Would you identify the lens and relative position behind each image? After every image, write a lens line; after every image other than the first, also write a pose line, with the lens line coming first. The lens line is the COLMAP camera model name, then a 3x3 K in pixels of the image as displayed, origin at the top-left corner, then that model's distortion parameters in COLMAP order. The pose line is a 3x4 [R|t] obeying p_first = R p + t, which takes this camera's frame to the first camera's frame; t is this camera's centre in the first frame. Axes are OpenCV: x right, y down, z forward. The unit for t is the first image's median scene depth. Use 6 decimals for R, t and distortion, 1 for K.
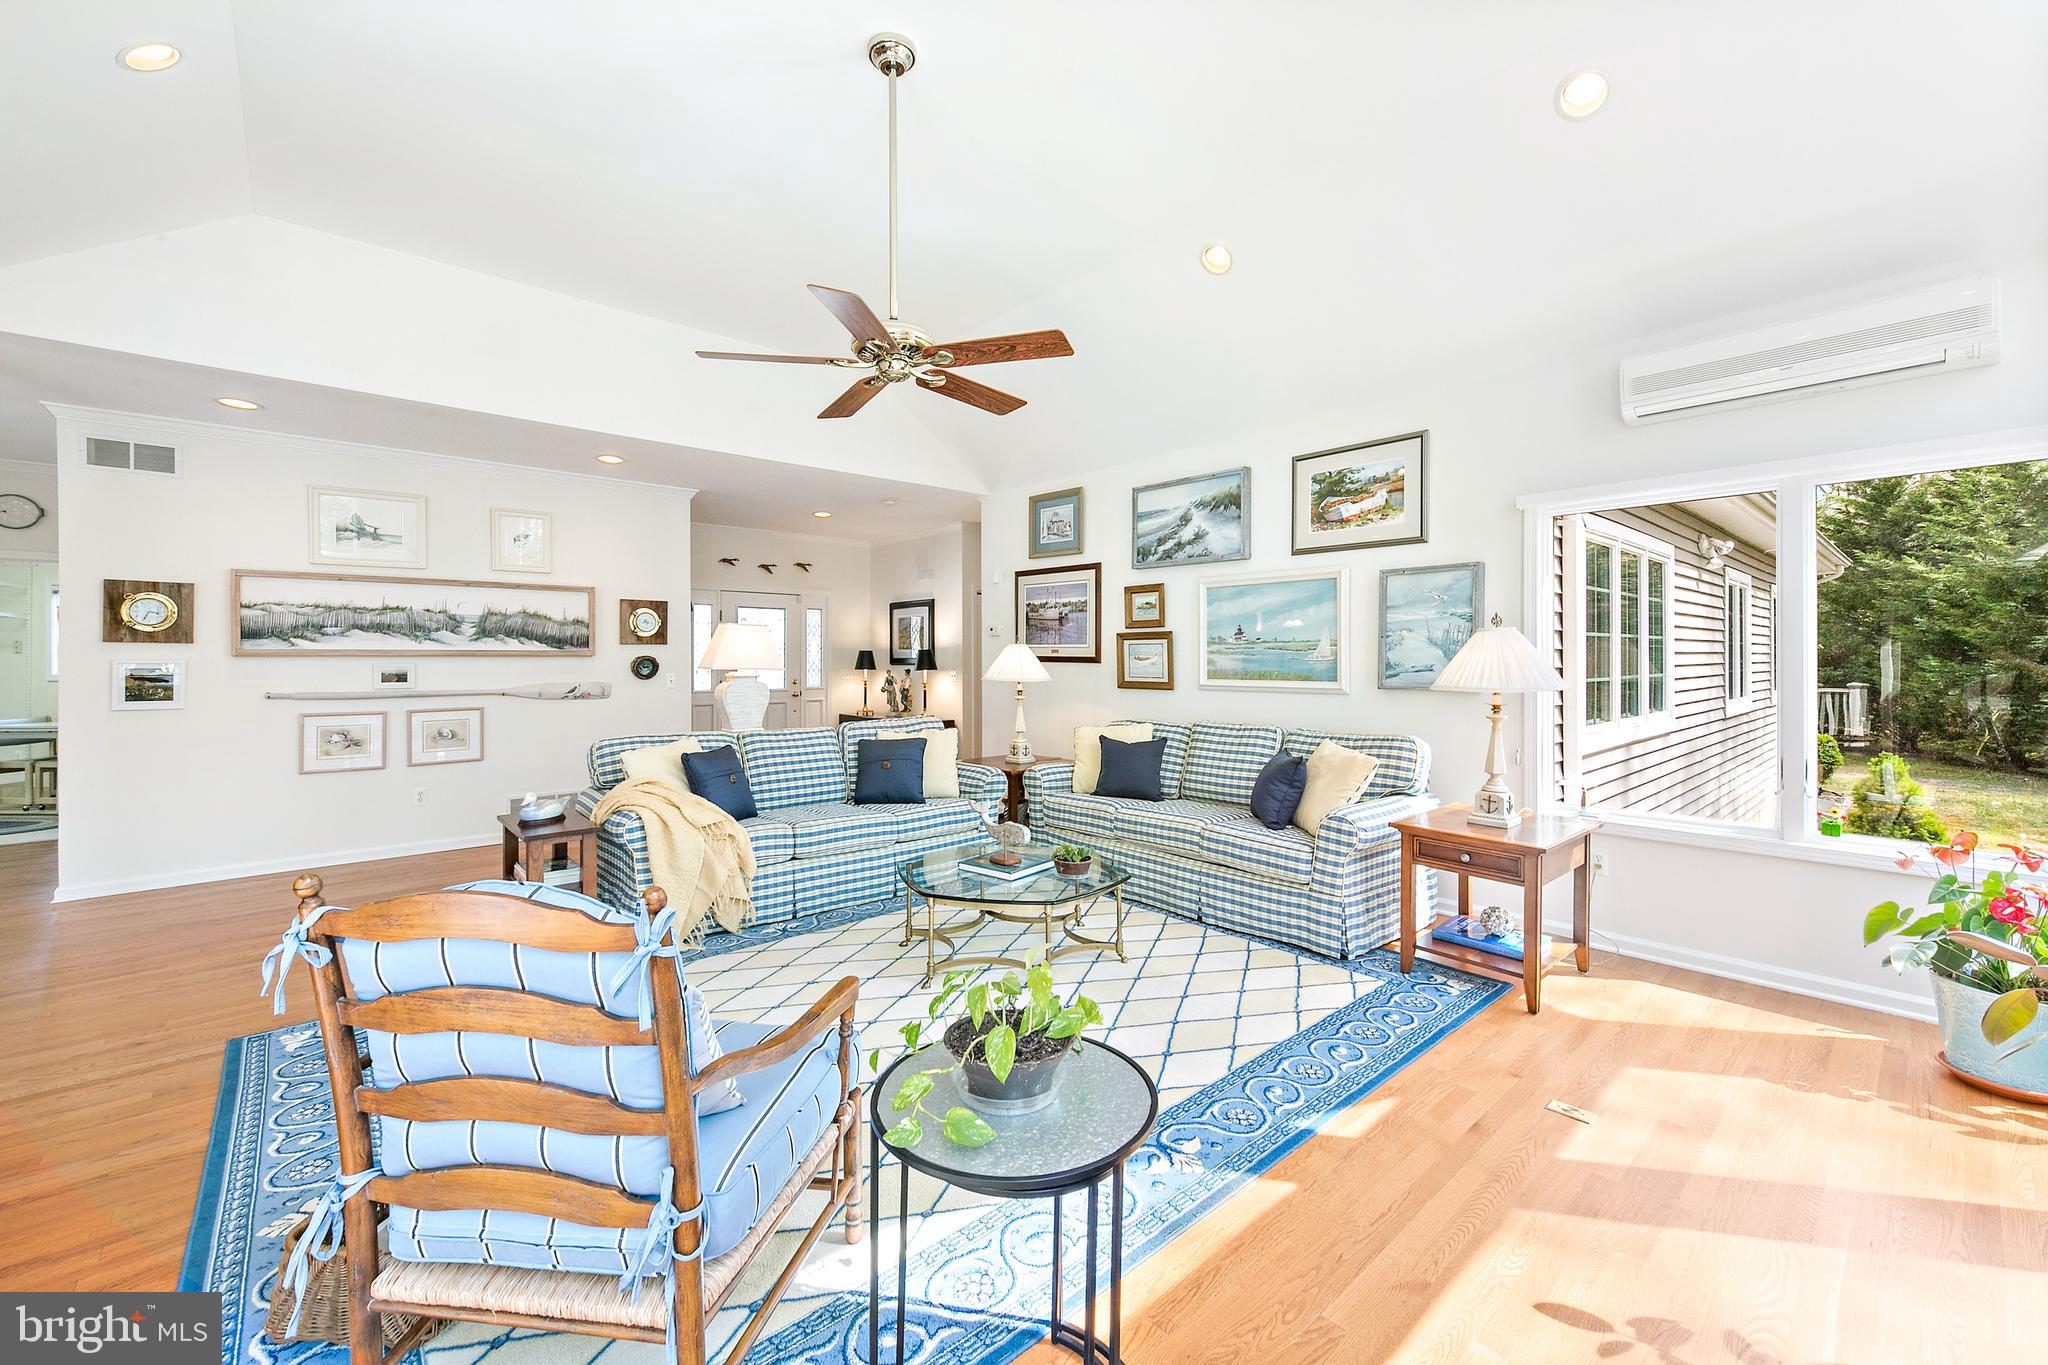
lens RADIAL K [[823.0, 0, 1025.5], [0, 823.0, 656.1], [0, 0, 1]] dist [0.008020, 0.000141]
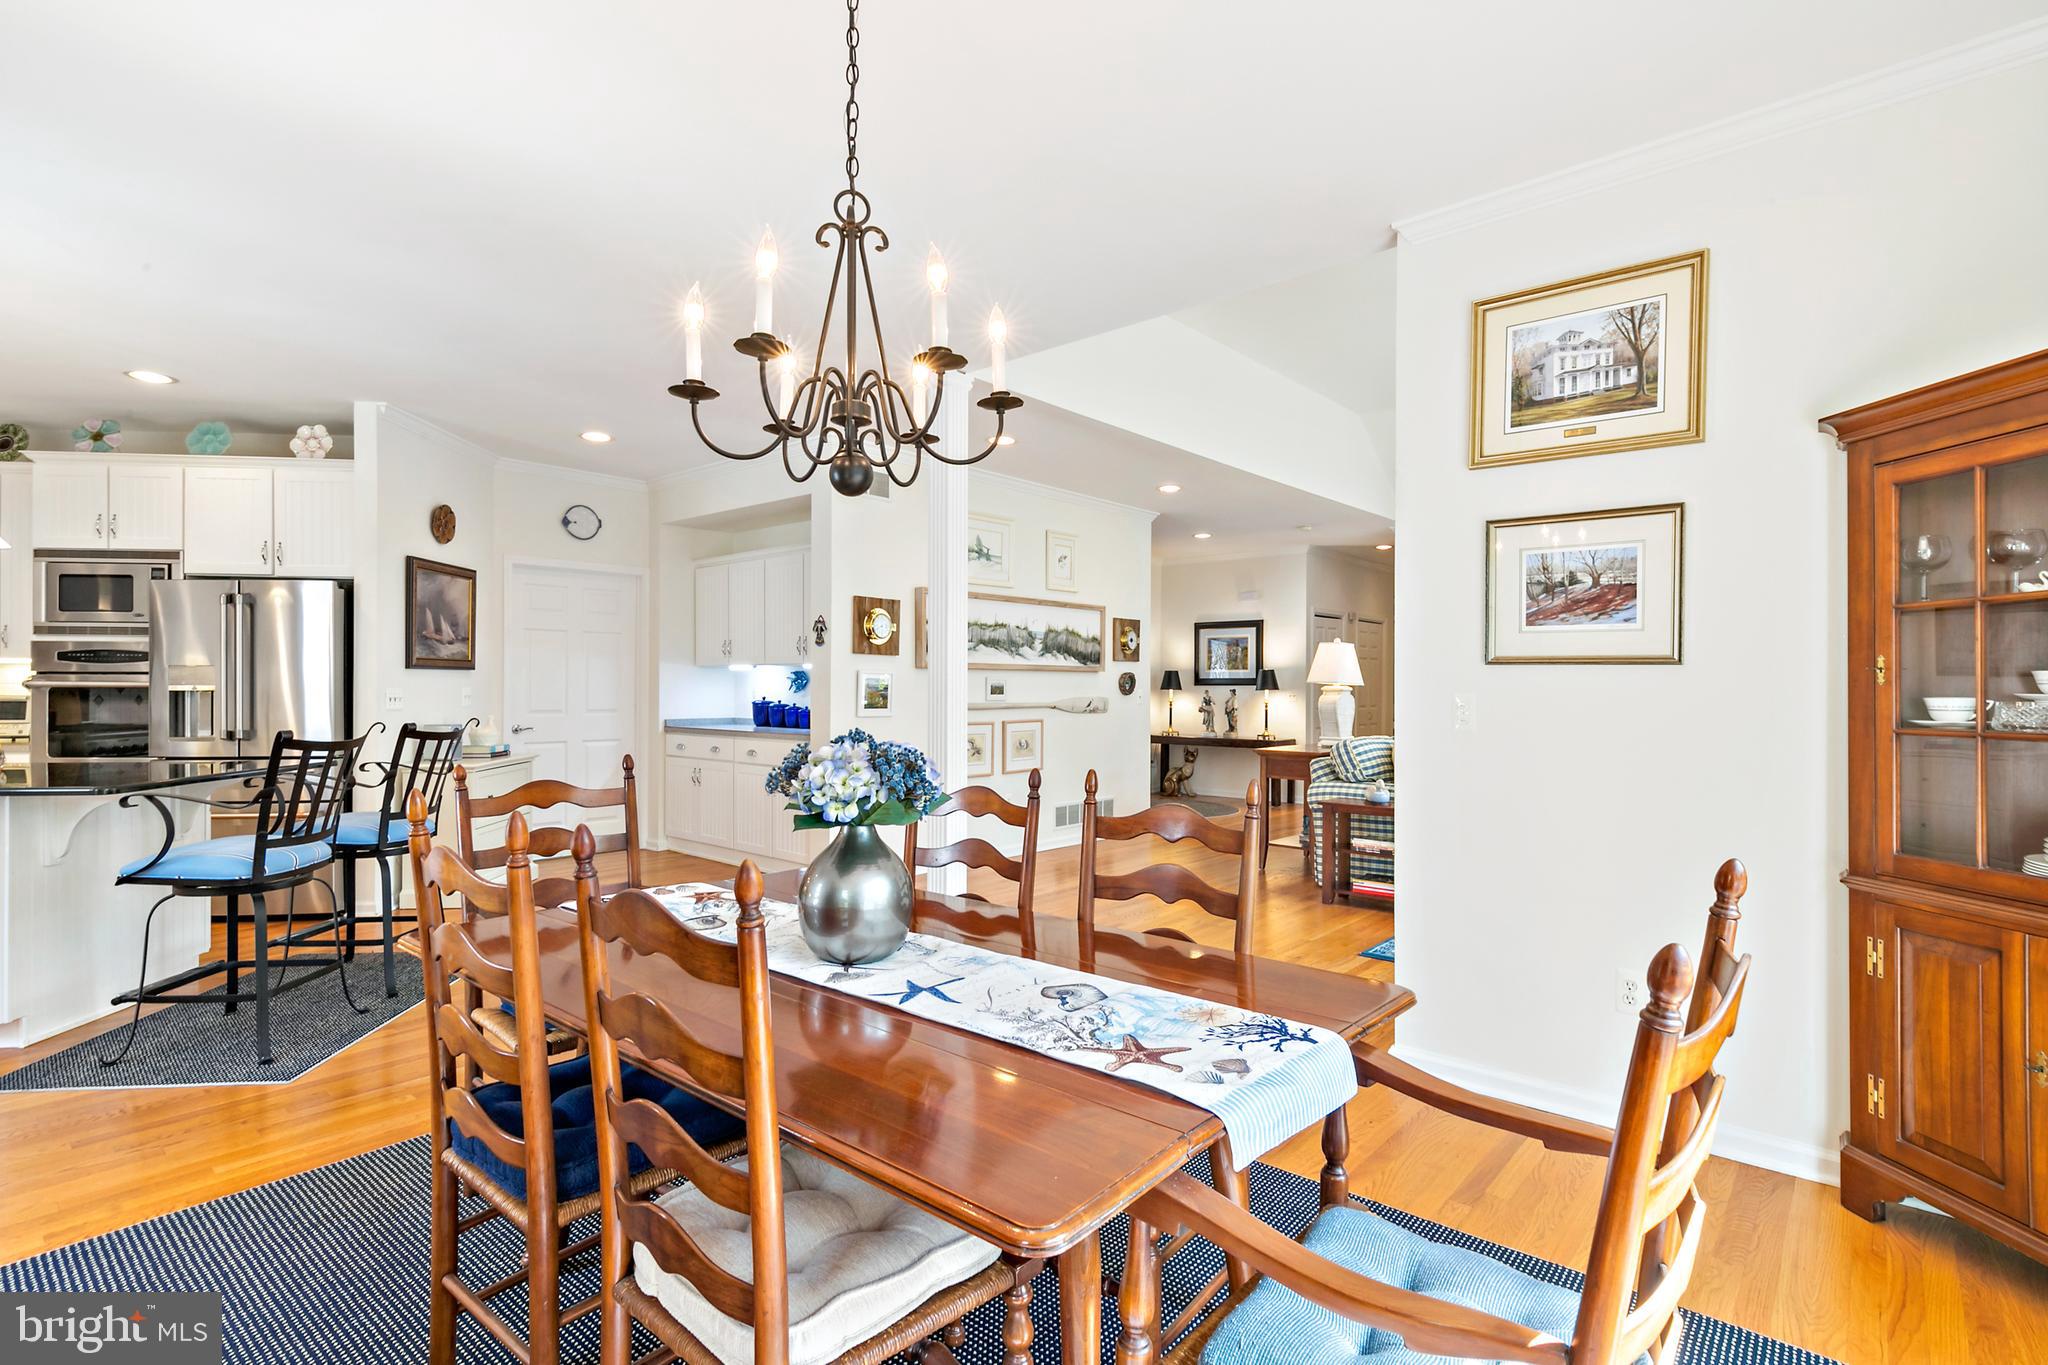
lens RADIAL K [[983.7, 0, 1026.1], [0, 983.7, 687.5], [0, 0, 1]] dist [0.005058, 0.000229]
pose [[0.991468, 0.005711, 0.130222, -1.029554], [-0.006192, 0.999975, 0.003292, 0.021084], [-0.130200, -0.004070, 0.991479, -0.295997]]
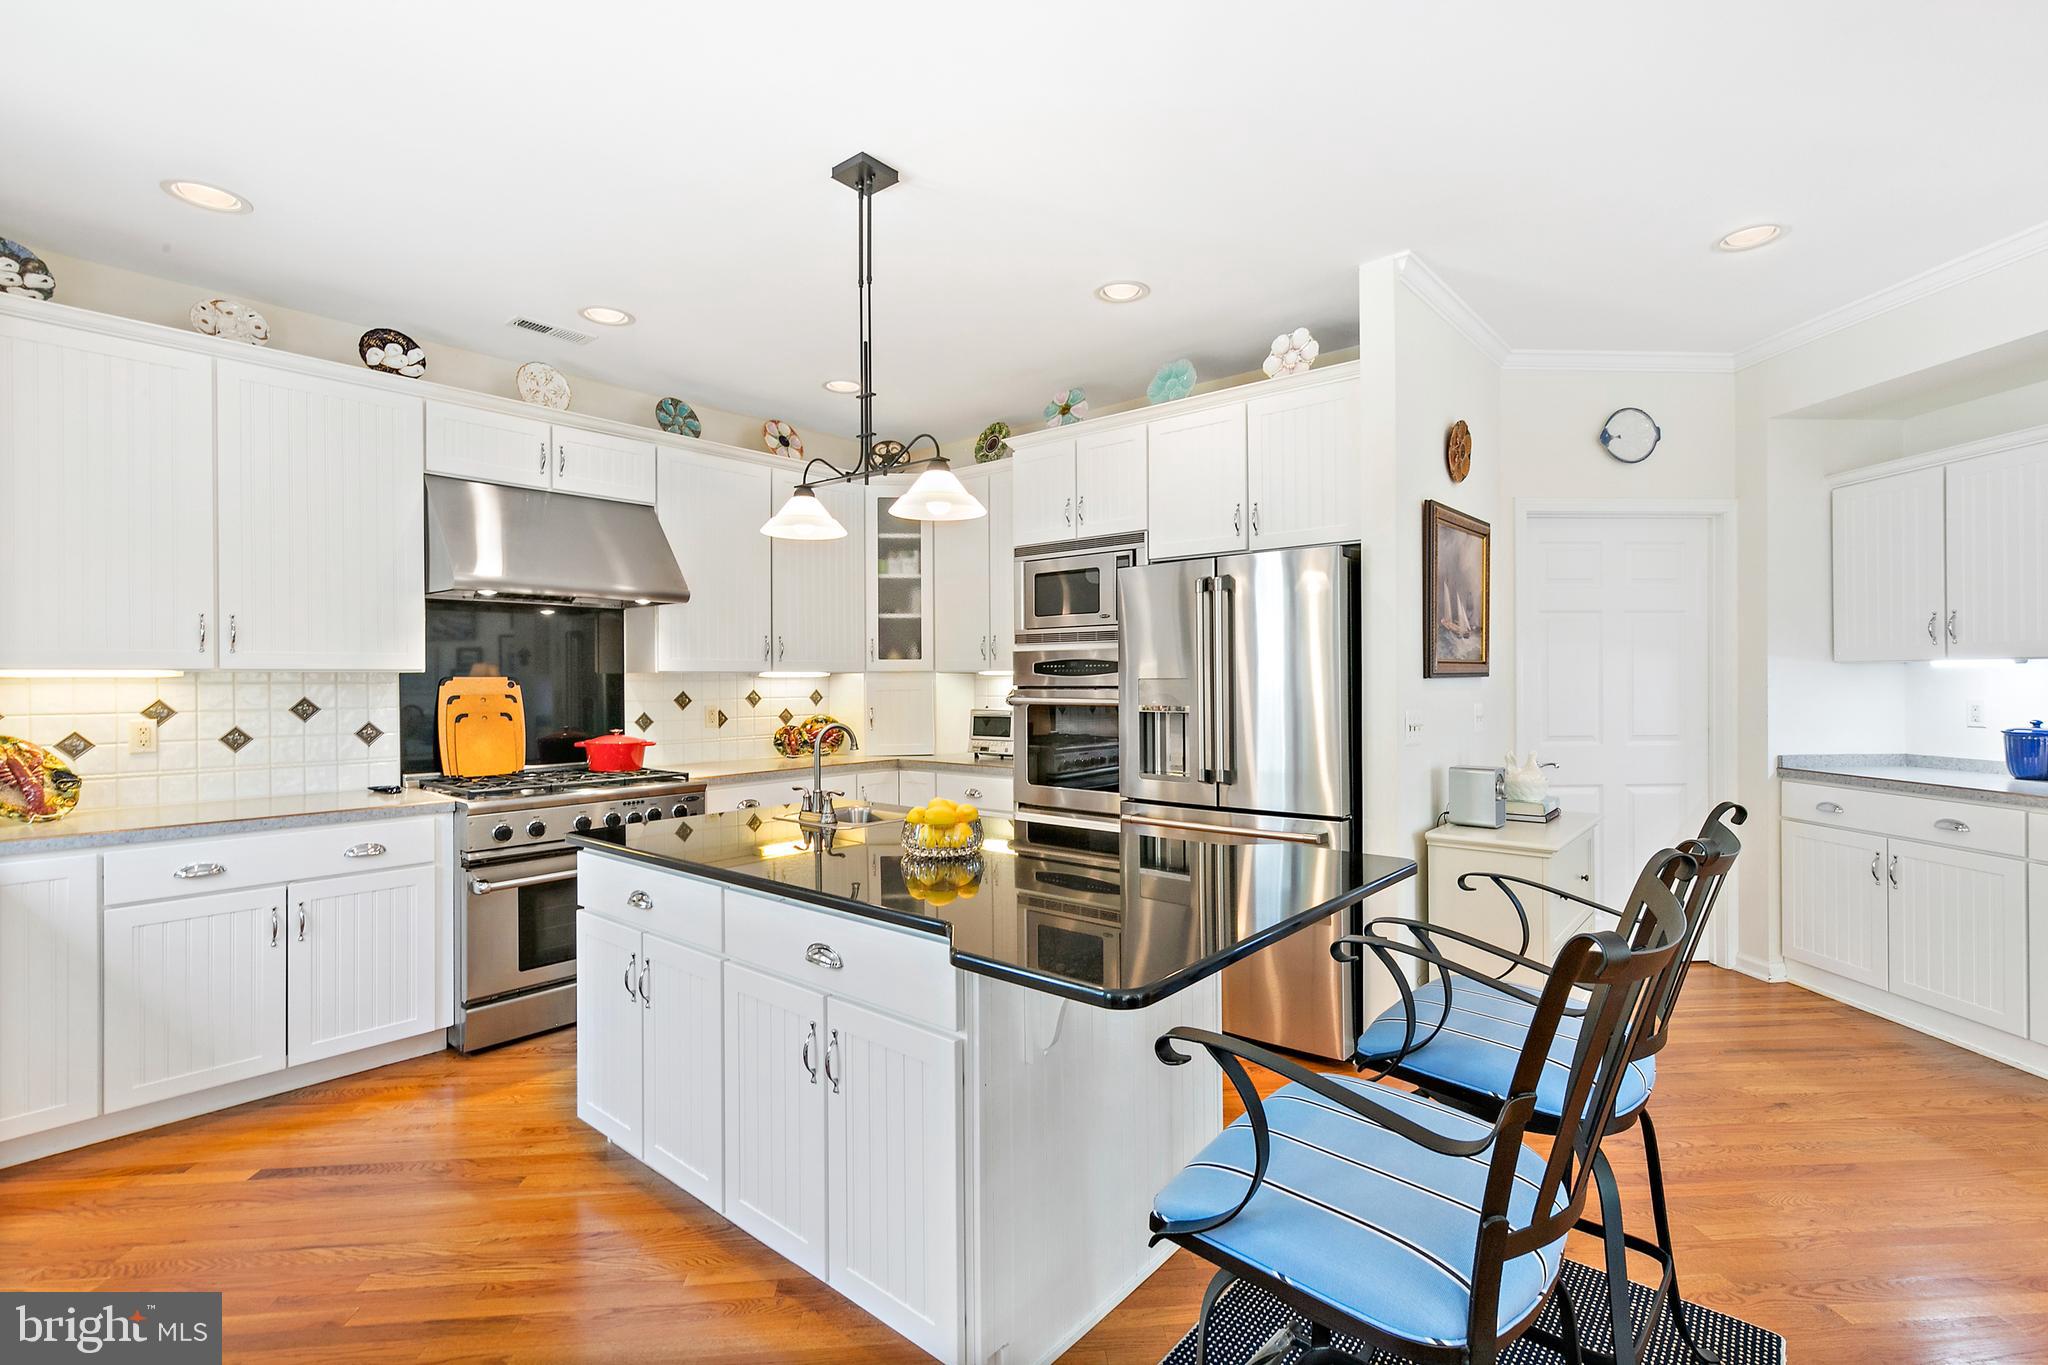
lens RADIAL K [[922.6, 0, 1024.0], [0, 922.6, 682.5], [0, 0, 1]] dist [0.004941, -0.000224]
pose [[0.795026, 0.000257, -0.606576, -1.418422], [0.006166, 0.999945, 0.008505, 0.002563], [0.606544, -0.010502, 0.794980, 0.215804]]
